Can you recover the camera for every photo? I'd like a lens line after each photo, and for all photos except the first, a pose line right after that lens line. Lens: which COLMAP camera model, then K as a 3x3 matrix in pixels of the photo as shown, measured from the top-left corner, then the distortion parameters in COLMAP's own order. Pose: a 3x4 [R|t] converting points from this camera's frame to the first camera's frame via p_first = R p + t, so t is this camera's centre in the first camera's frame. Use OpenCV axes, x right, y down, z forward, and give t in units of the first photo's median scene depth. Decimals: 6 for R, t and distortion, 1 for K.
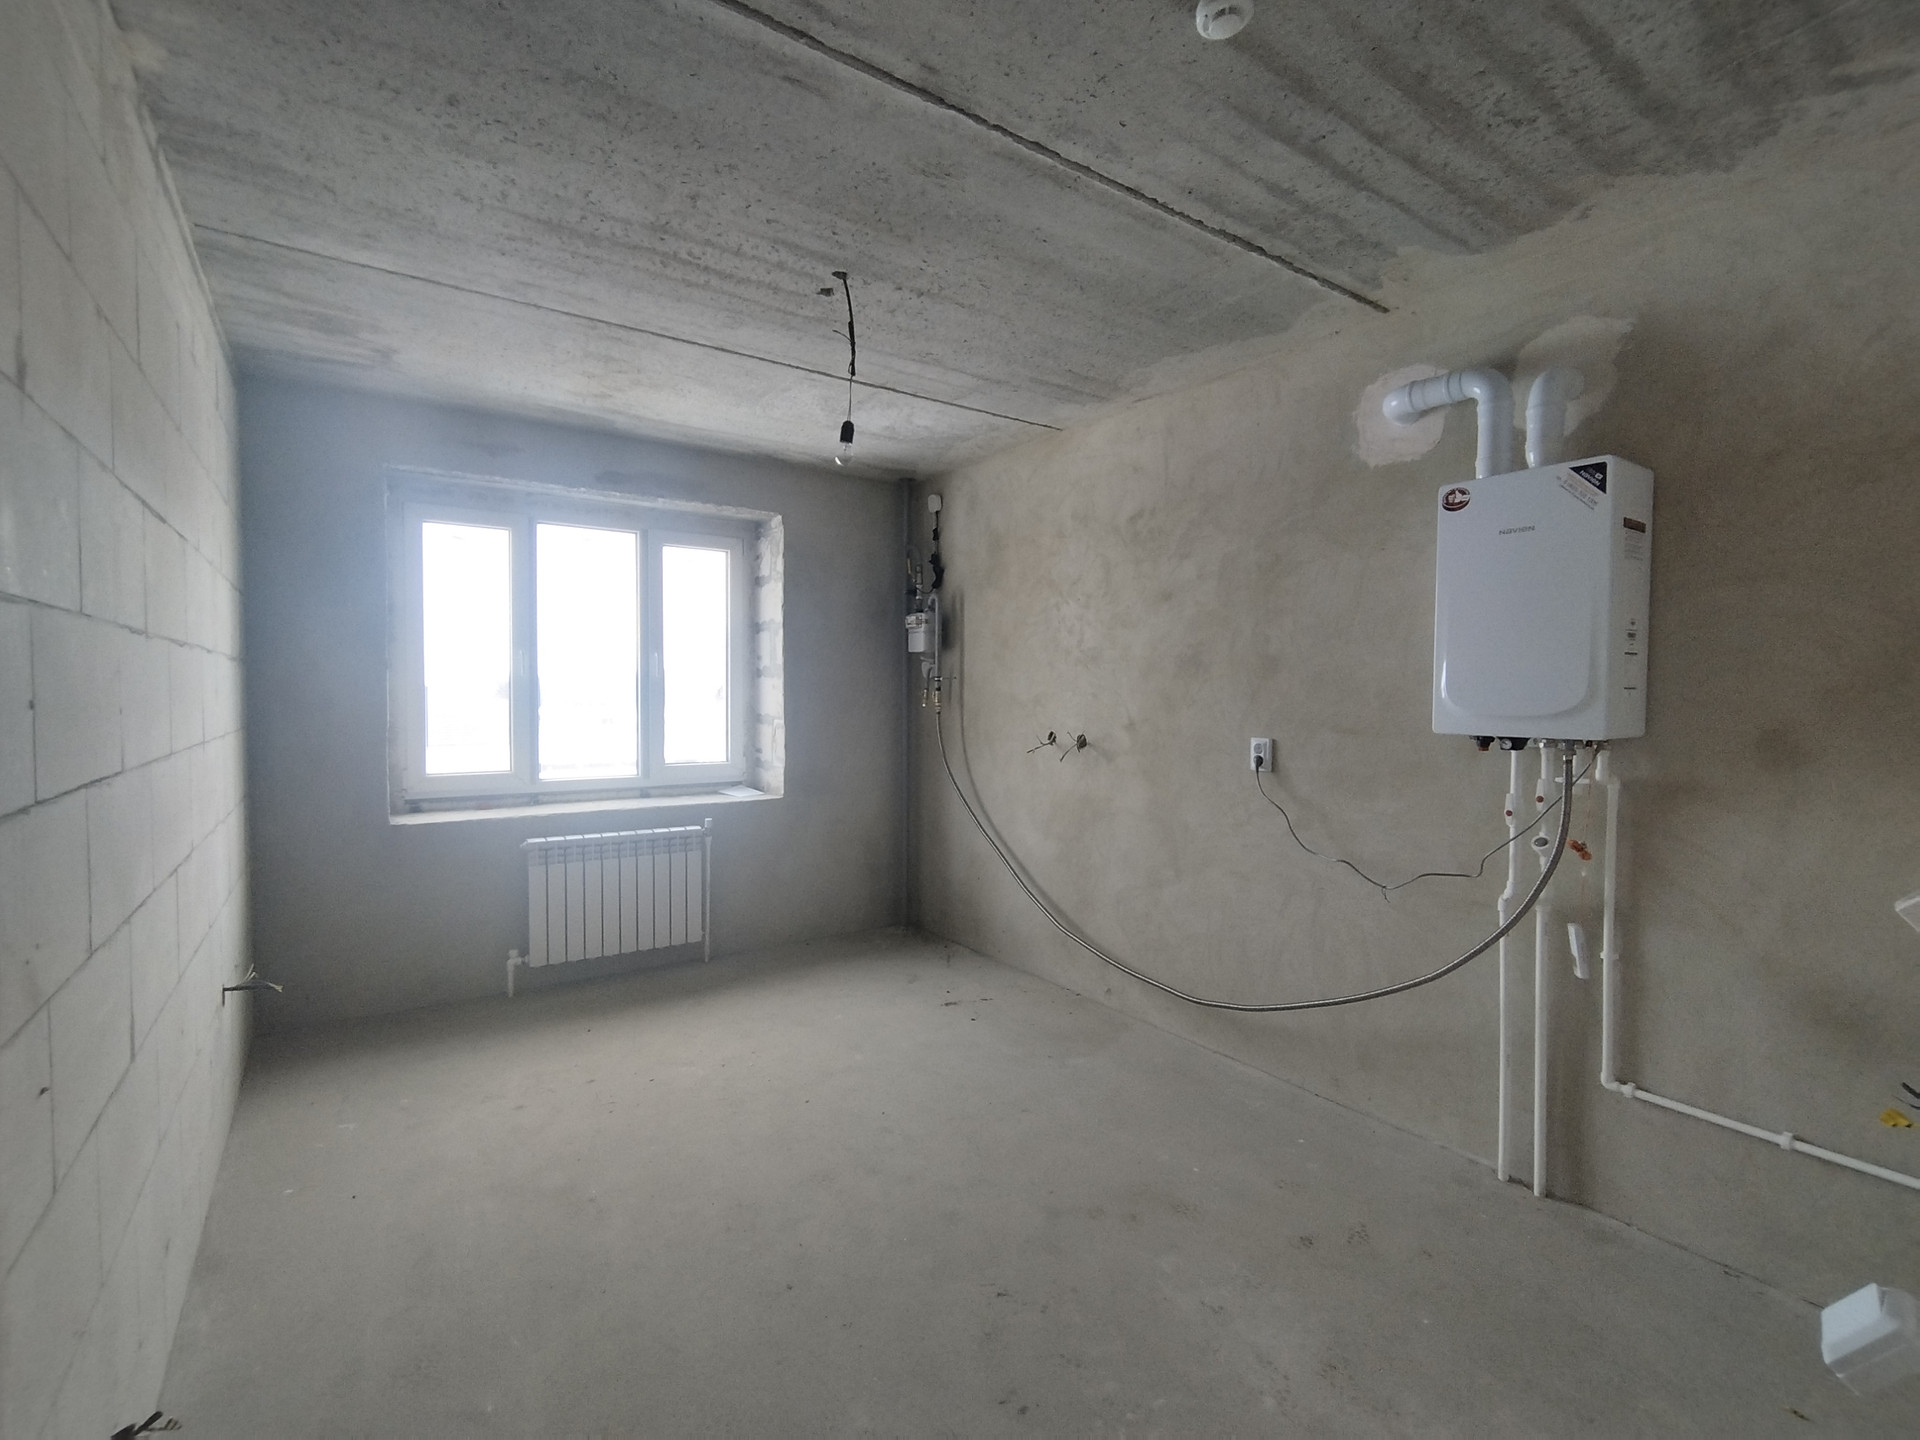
lens RADIAL K [[881.0, 0, 951.8], [0, 881.0, 723.9], [0, 0, 1]] dist [0.003616, -0.000095]
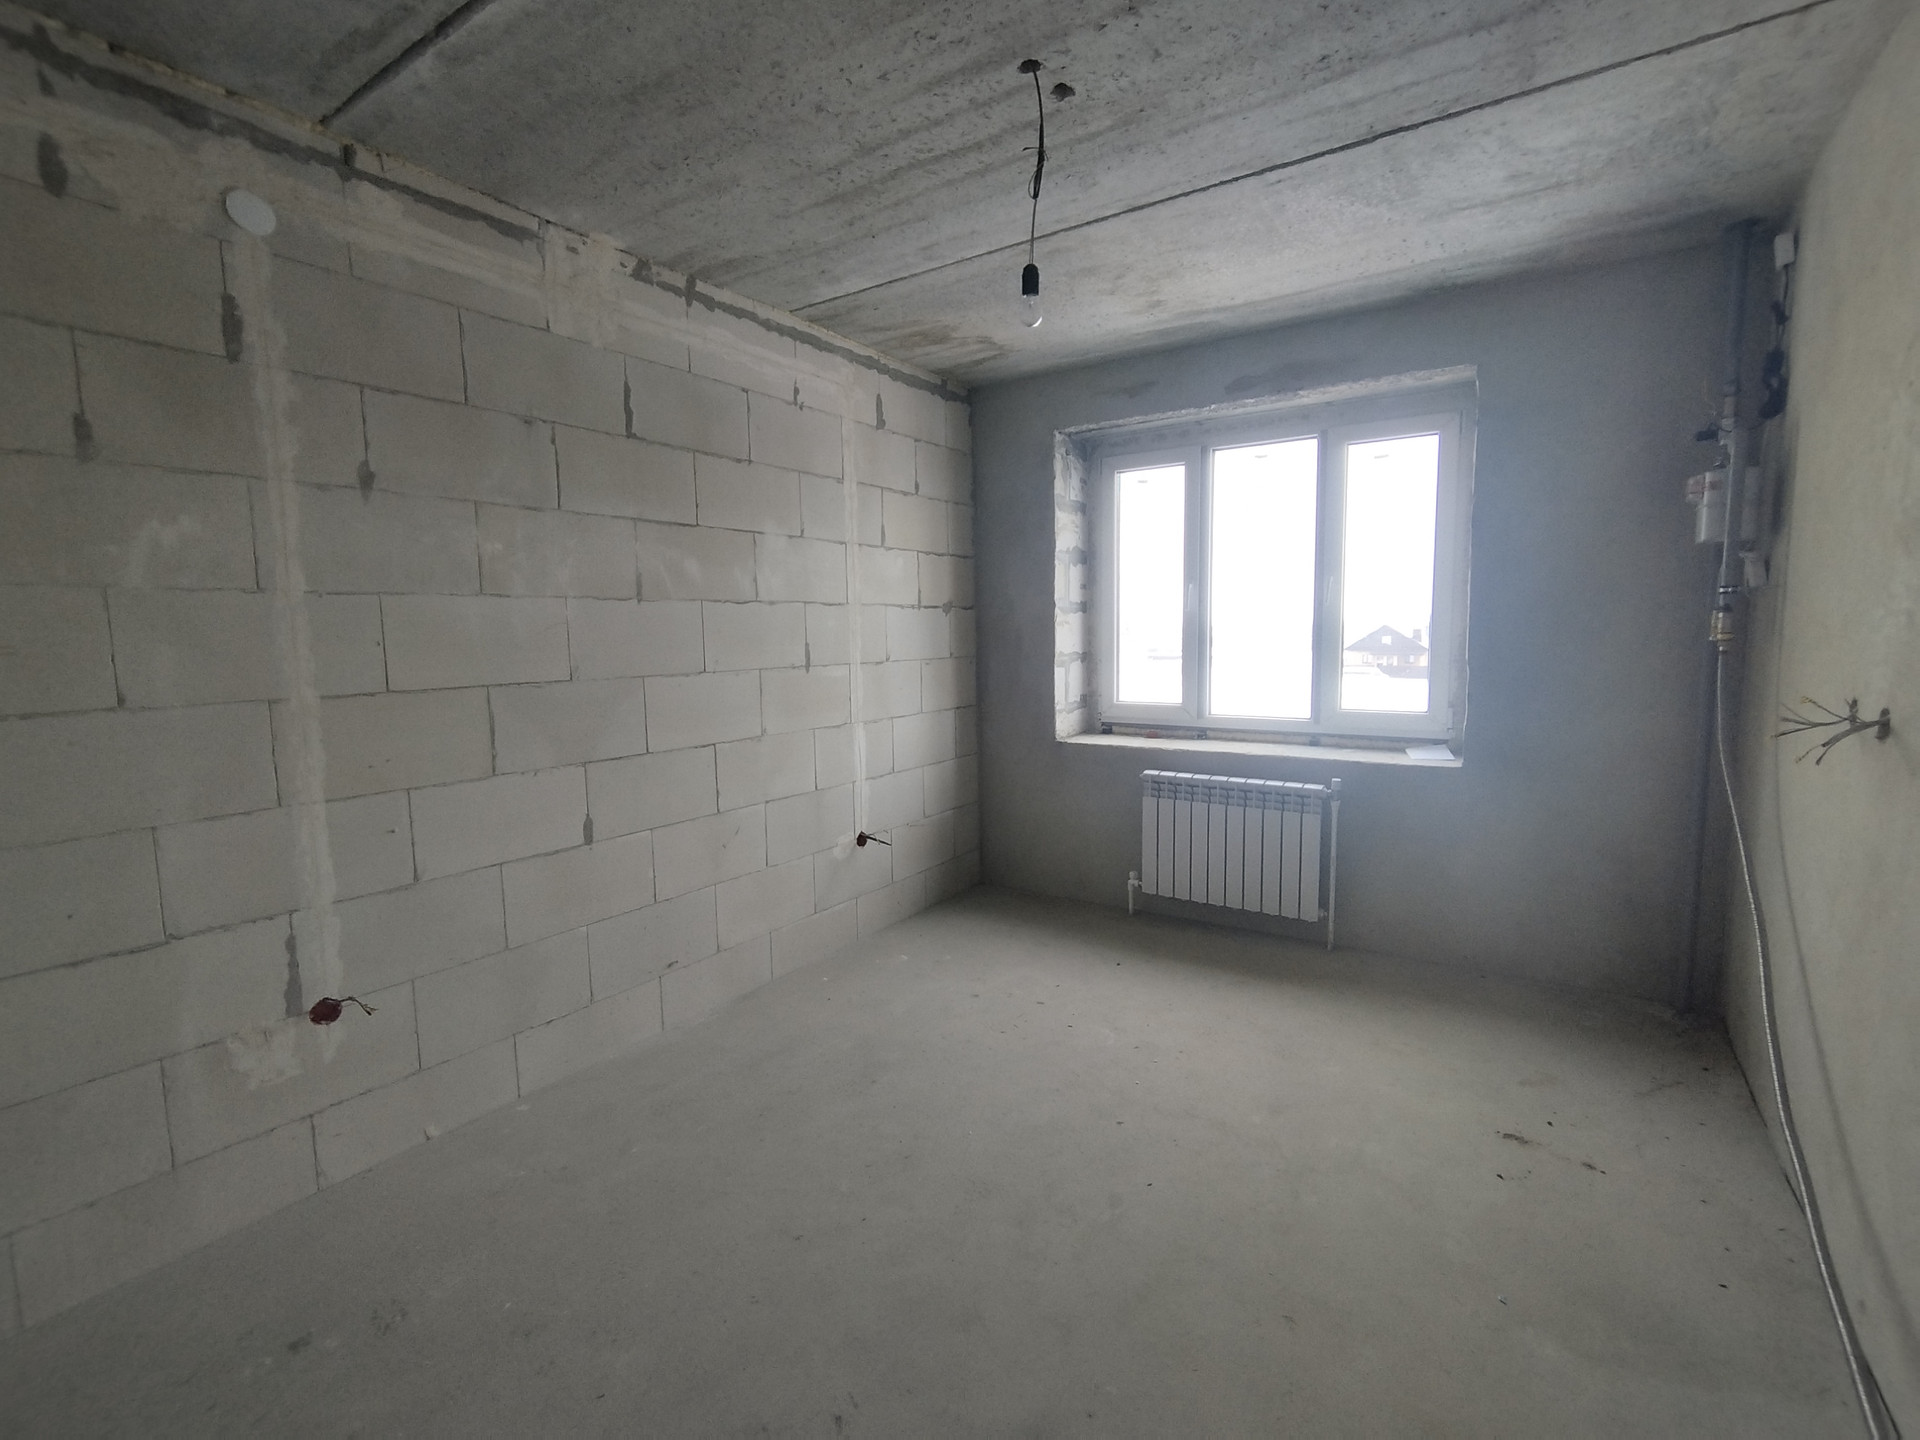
lens RADIAL K [[871.0, 0, 964.7], [0, 871.0, 725.0], [0, 0, 1]] dist [0.002704, 0.000646]
pose [[0.362101, 0.091145, -0.927672, 0.354343], [-0.016739, 0.995683, 0.091293, -0.010522], [0.931988, -0.017529, 0.362064, 0.400045]]
